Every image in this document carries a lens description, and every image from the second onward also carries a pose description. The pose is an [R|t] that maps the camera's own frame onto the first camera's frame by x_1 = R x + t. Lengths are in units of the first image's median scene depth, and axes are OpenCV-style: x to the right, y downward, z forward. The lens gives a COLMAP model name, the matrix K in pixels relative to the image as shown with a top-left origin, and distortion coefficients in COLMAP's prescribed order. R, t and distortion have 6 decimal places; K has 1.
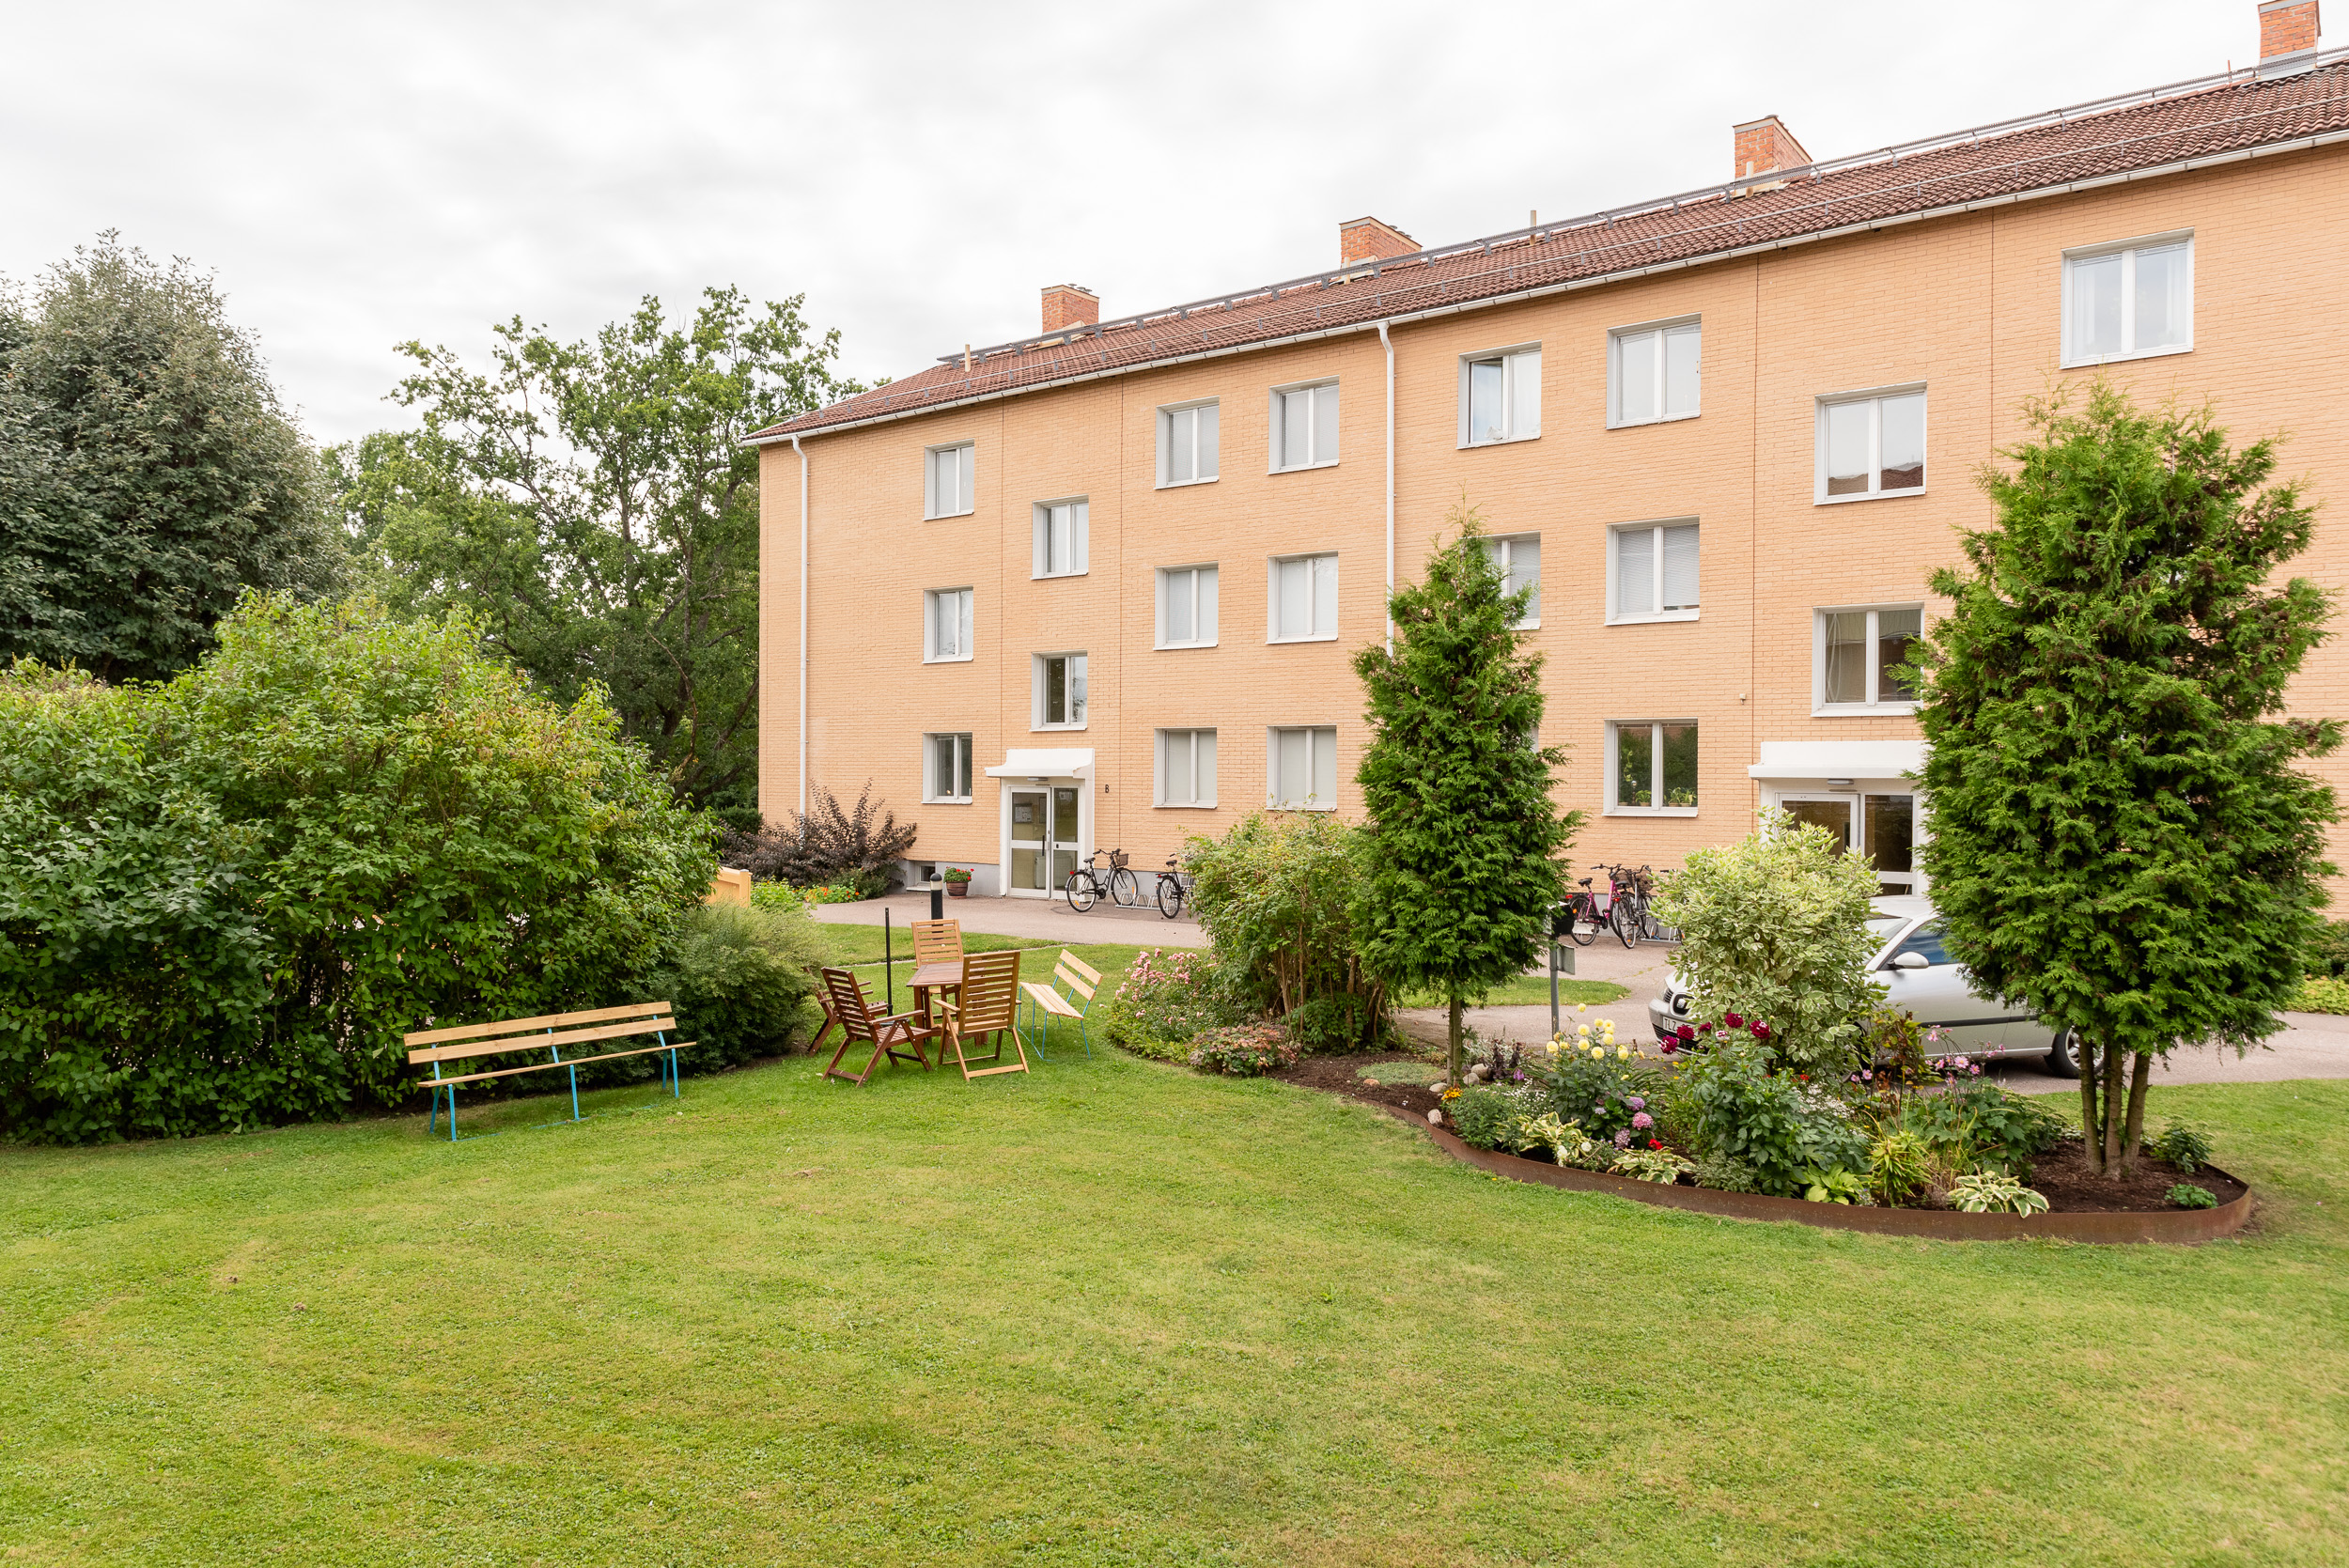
lens RADIAL K [[1619.6, 0, 1189.0], [0, 1619.6, 784.0], [0, 0, 1]] dist [0.022000, -0.001102]
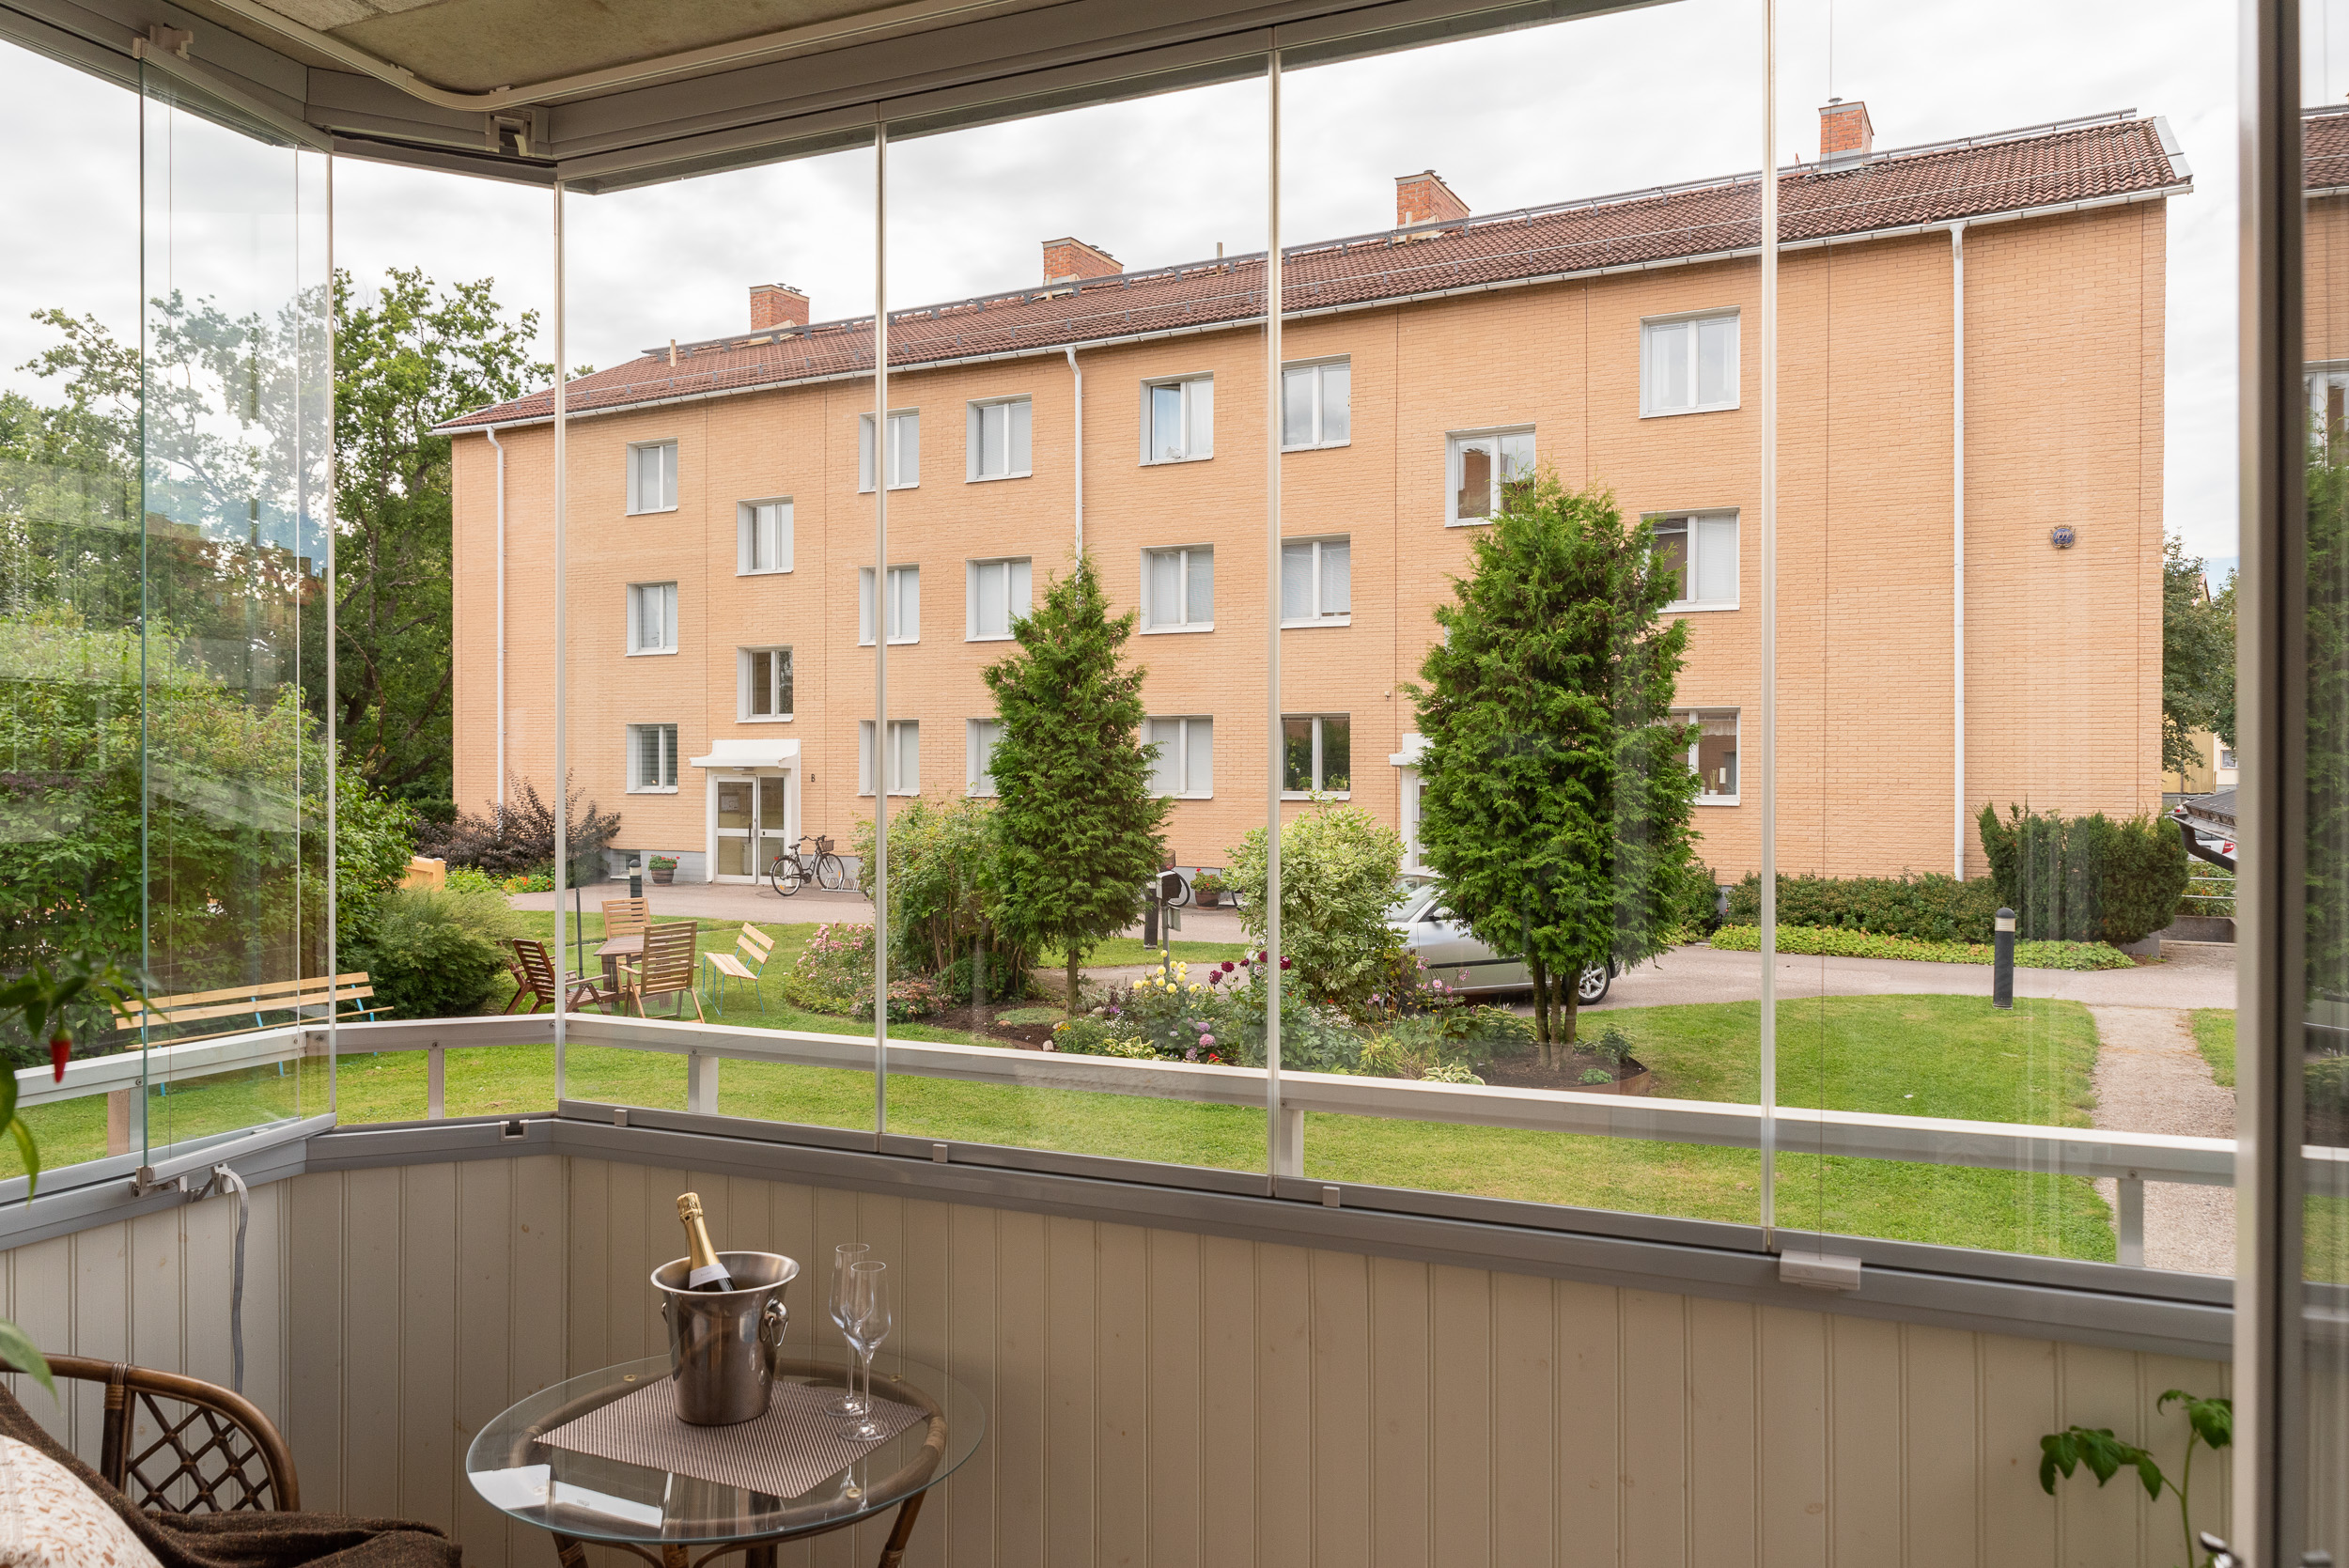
lens RADIAL K [[1619.6, 0, 1238.2], [0, 1619.6, 771.5], [0, 0, 1]] dist [0.022000, -0.001102]
pose [[0.981994, -0.004578, 0.188857, 0.023586], [0.004459, 0.999990, 0.001058, -0.001251], [-0.188860, -0.000197, 0.982004, -0.088143]]
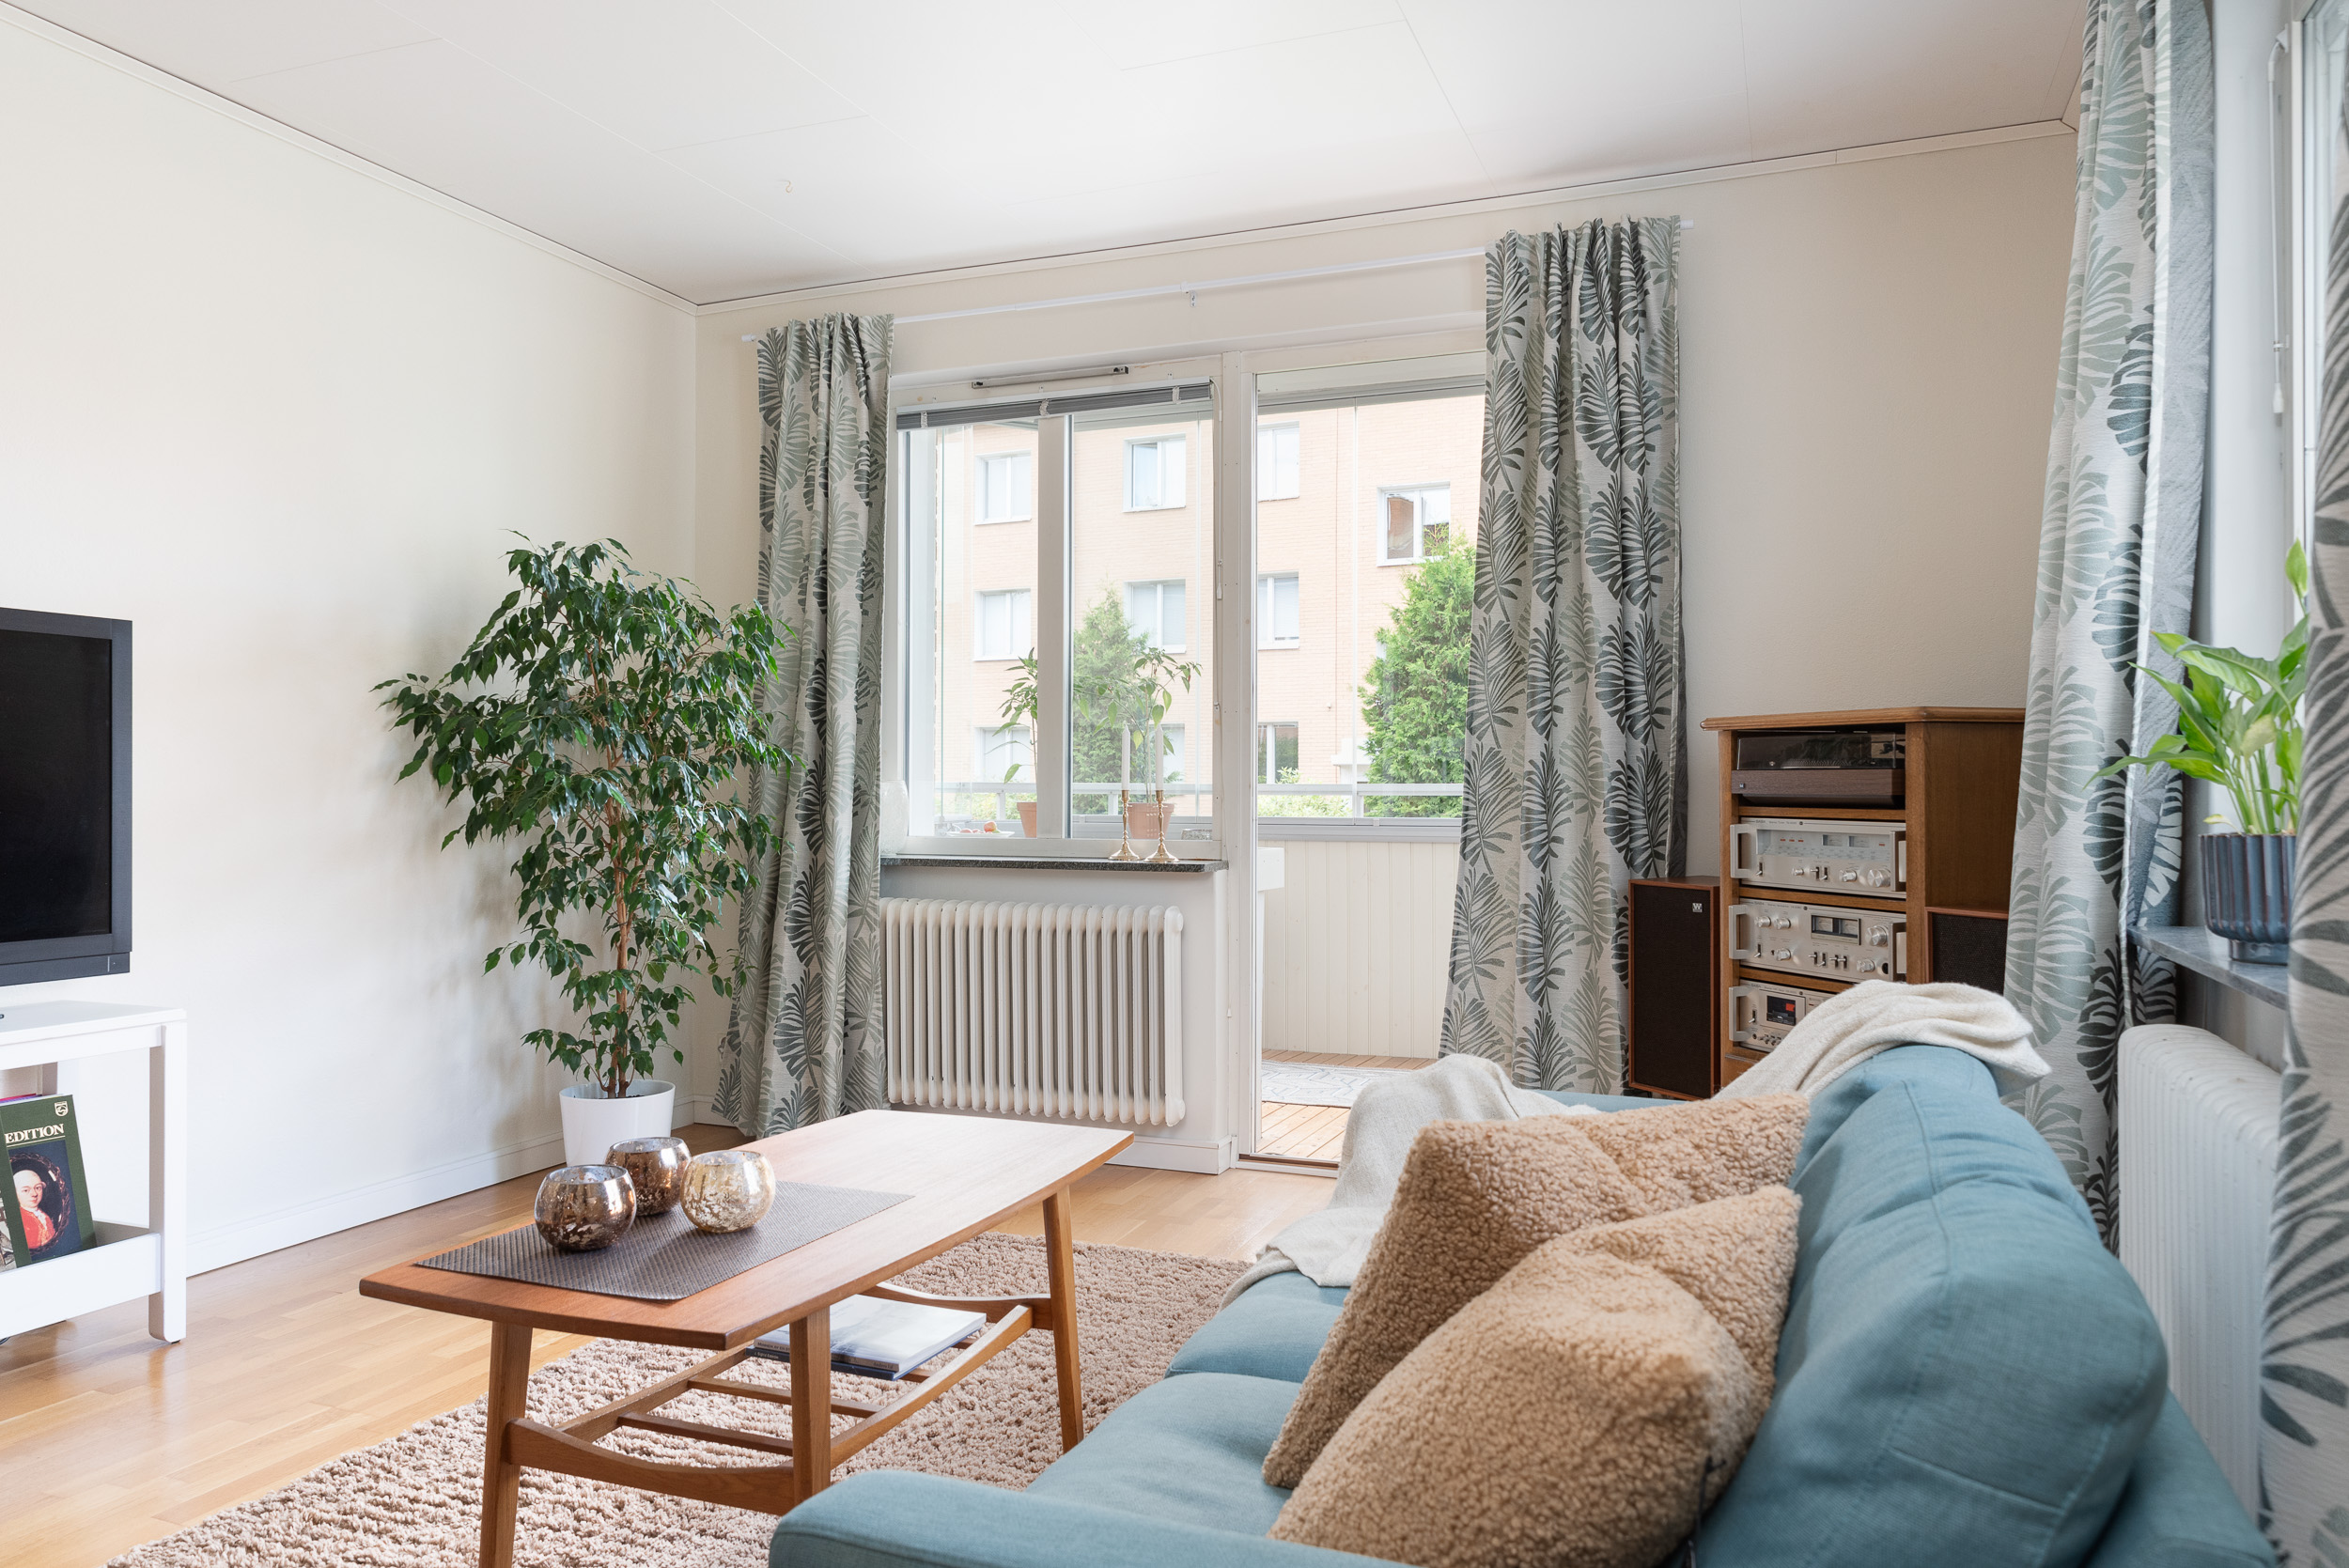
lens RADIAL K [[1514.6, 0, 1239.4], [0, 1514.6, 792.5], [0, 0, 1]] dist [0.005710, -0.003739]
pose [[0.974580, -0.005388, 0.223976, -0.016250], [0.004714, 0.999983, 0.003544, 0.013524], [-0.223992, -0.002398, 0.974588, -0.201911]]
